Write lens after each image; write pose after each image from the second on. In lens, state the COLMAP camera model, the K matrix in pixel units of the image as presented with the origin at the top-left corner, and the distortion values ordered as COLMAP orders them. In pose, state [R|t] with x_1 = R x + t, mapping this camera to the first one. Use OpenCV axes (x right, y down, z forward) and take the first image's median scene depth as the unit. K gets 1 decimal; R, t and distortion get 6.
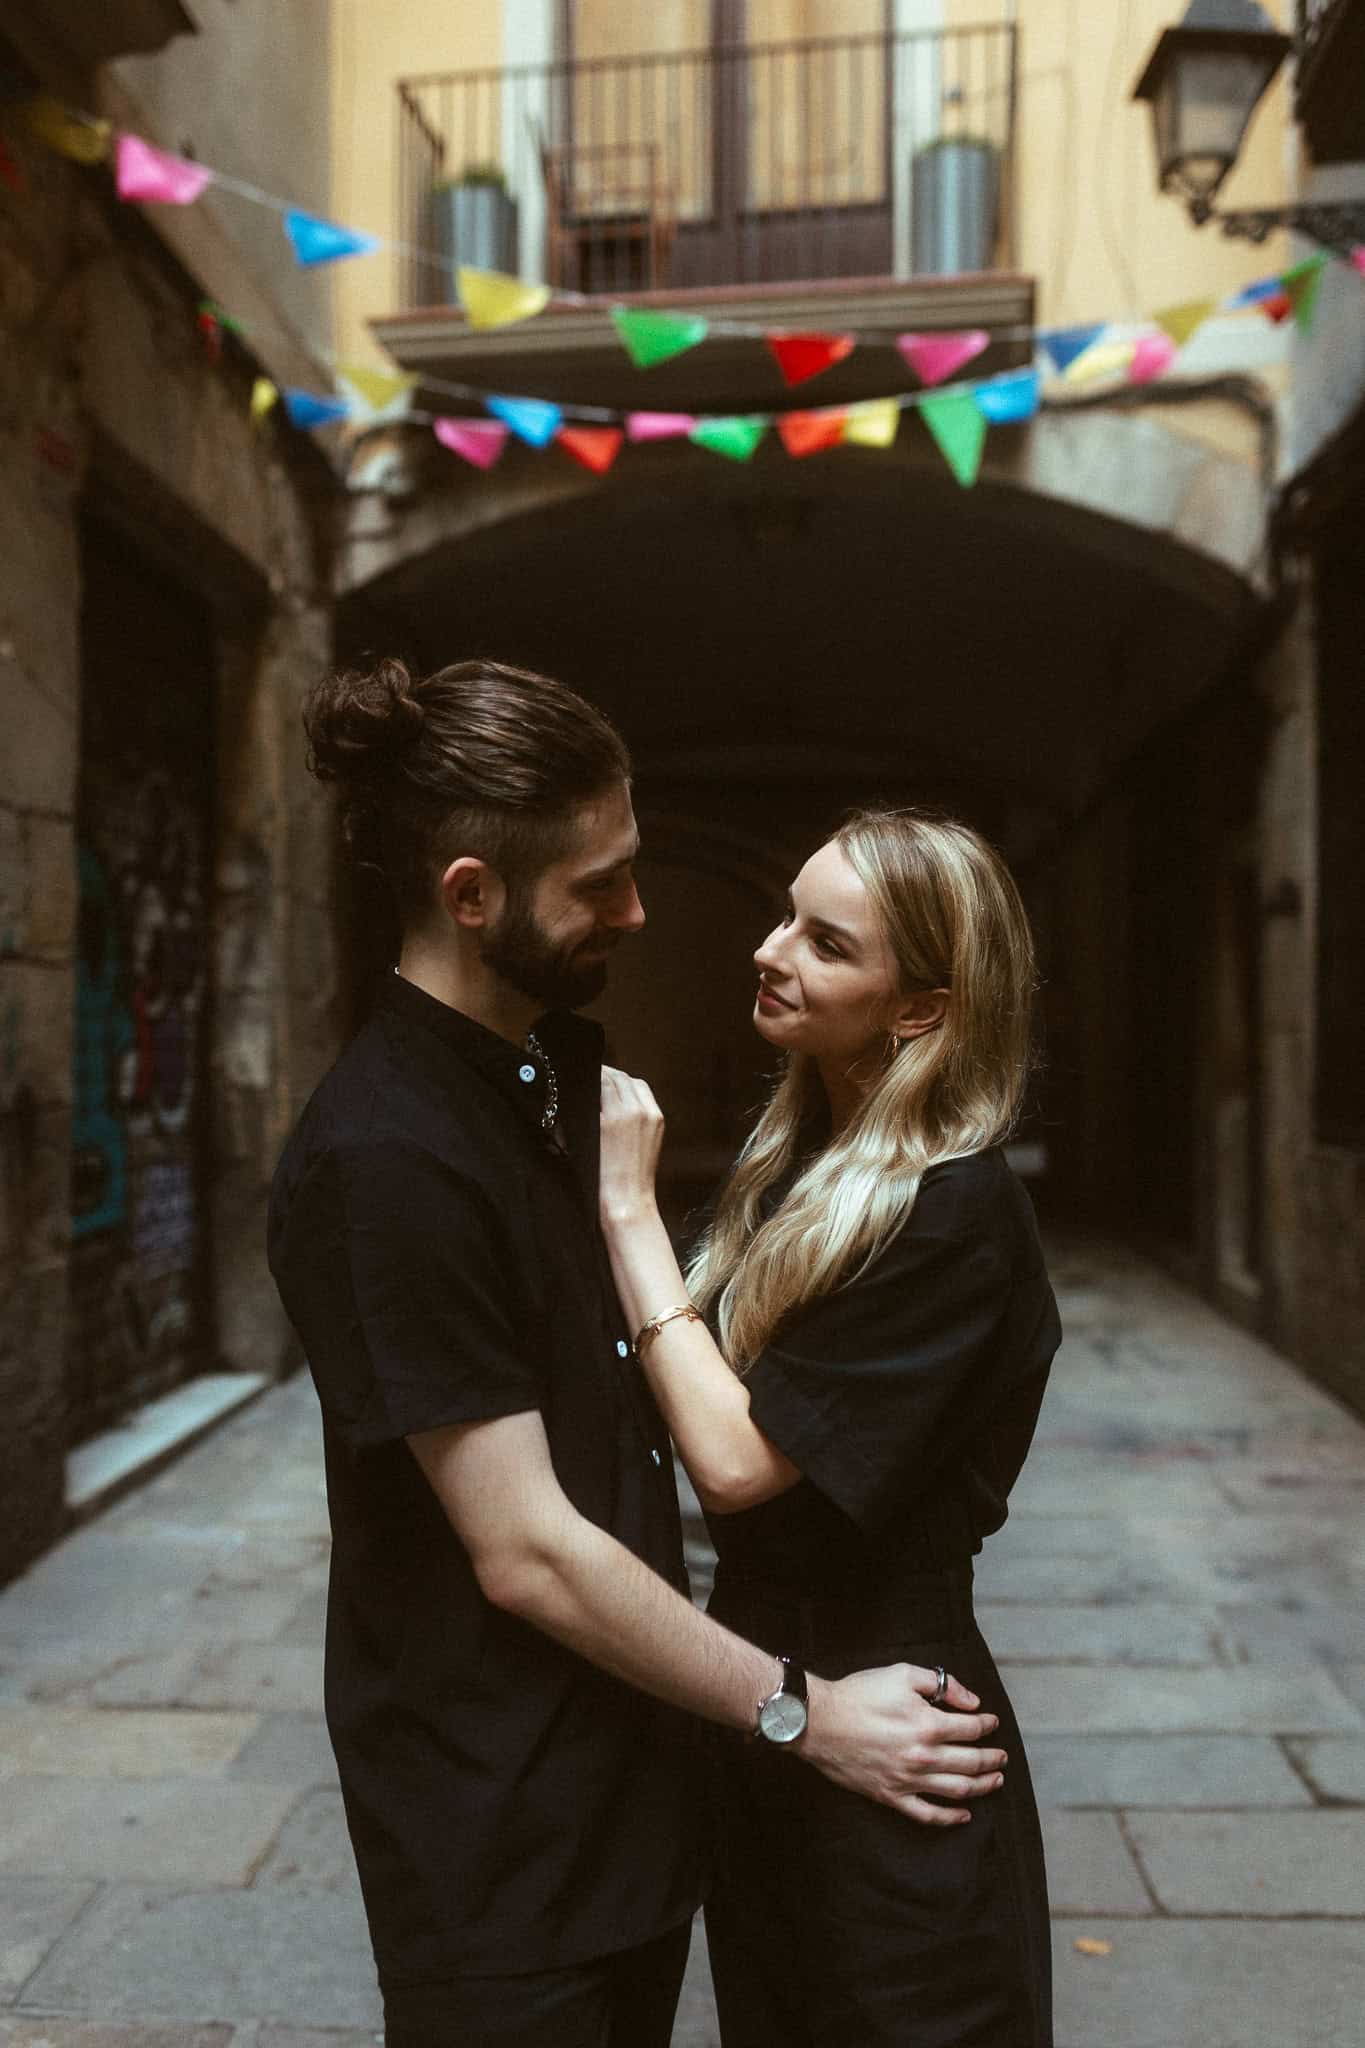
lens RADIAL K [[1934.6, 0, 693.6], [0, 1934.6, 1044.4], [0, 0, 1]] dist [0.005042, -0.004406]
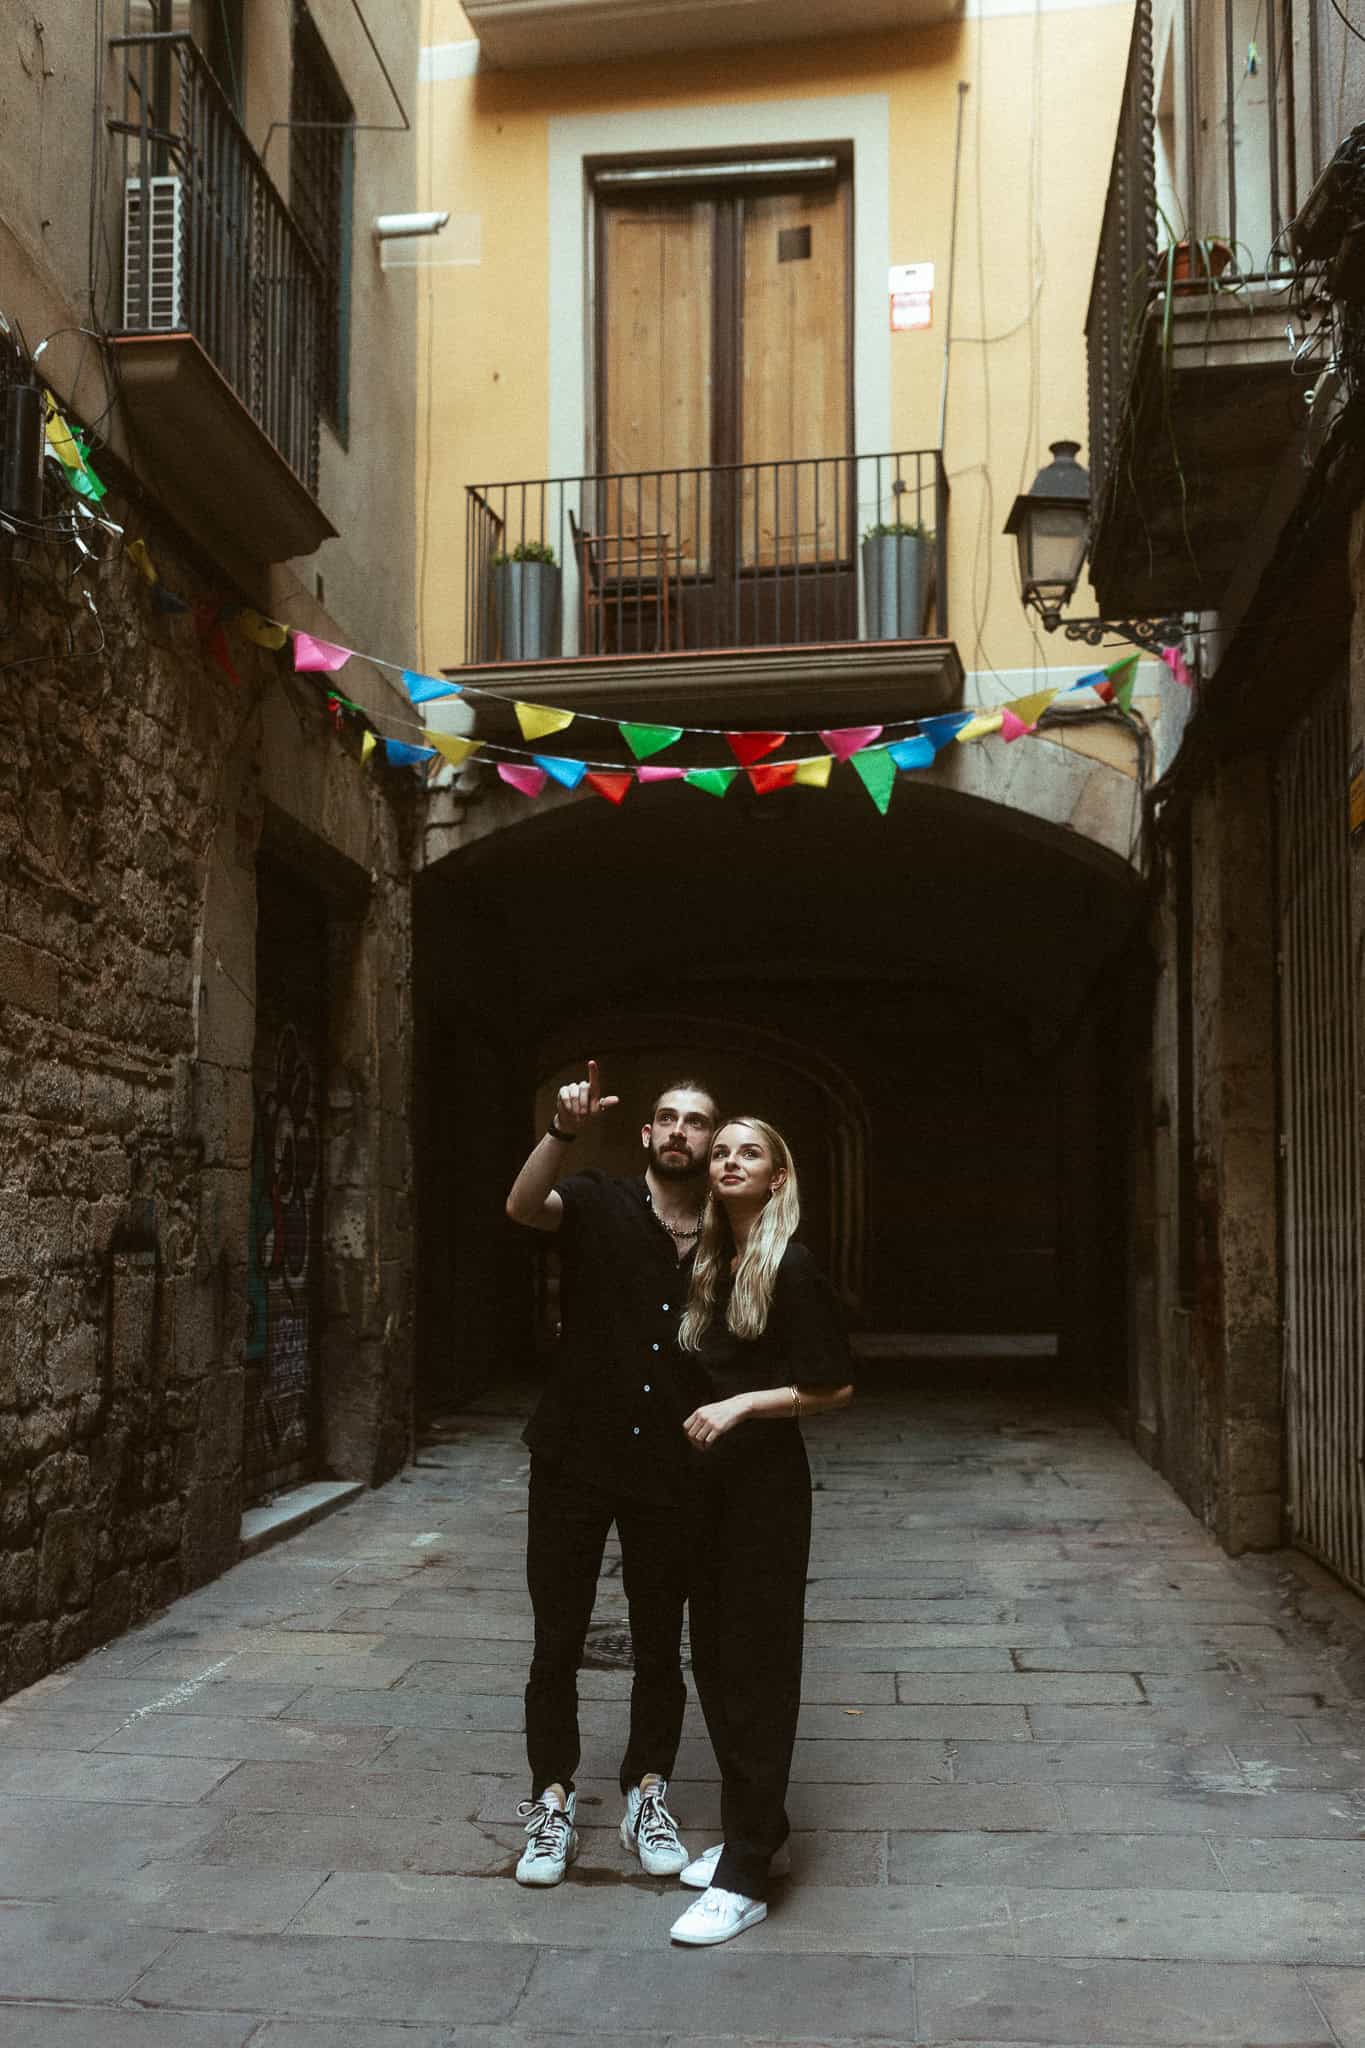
lens RADIAL K [[1780.5, 0, 644.7], [0, 1780.5, 1131.3], [0, 0, 1]] dist [-0.001518, -0.002173]
pose [[0.998970, -0.001043, -0.045356, 0.027862], [-0.001547, 0.998372, -0.057017, 0.004820], [0.045342, 0.057028, 0.997342, -0.232006]]
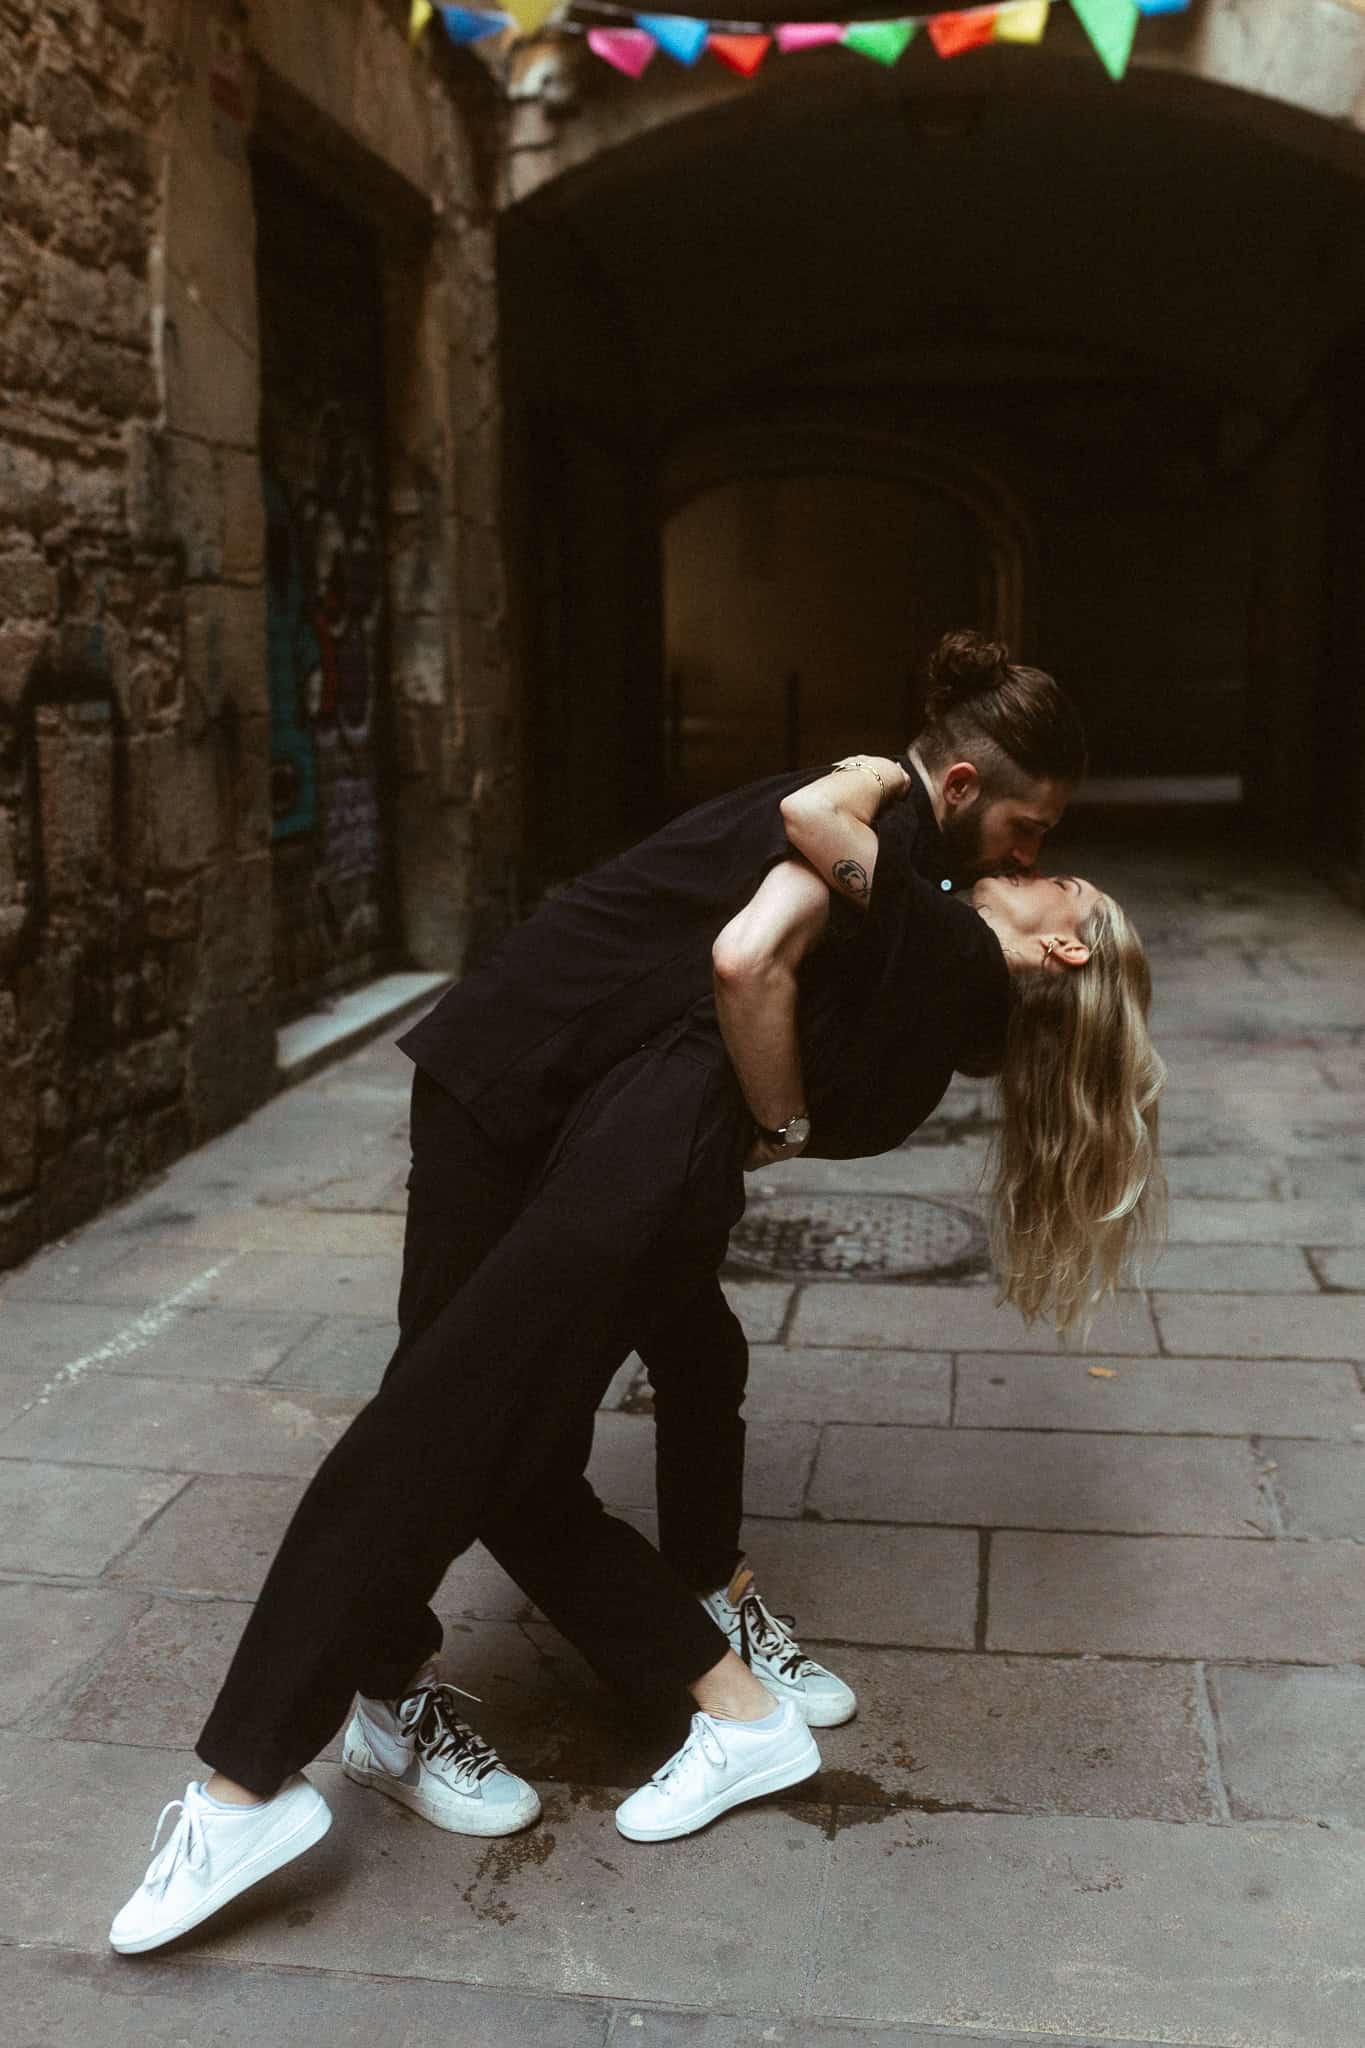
lens RADIAL K [[1948.5, 0, 695.7], [0, 1948.5, 981.7], [0, 0, 1]] dist [-0.000472, -0.000286]
pose [[0.995804, 0.007186, -0.091233, 0.018831], [0.007331, 0.987446, 0.157786, 0.005142], [0.091221, -0.157792, 0.983250, -0.072016]]
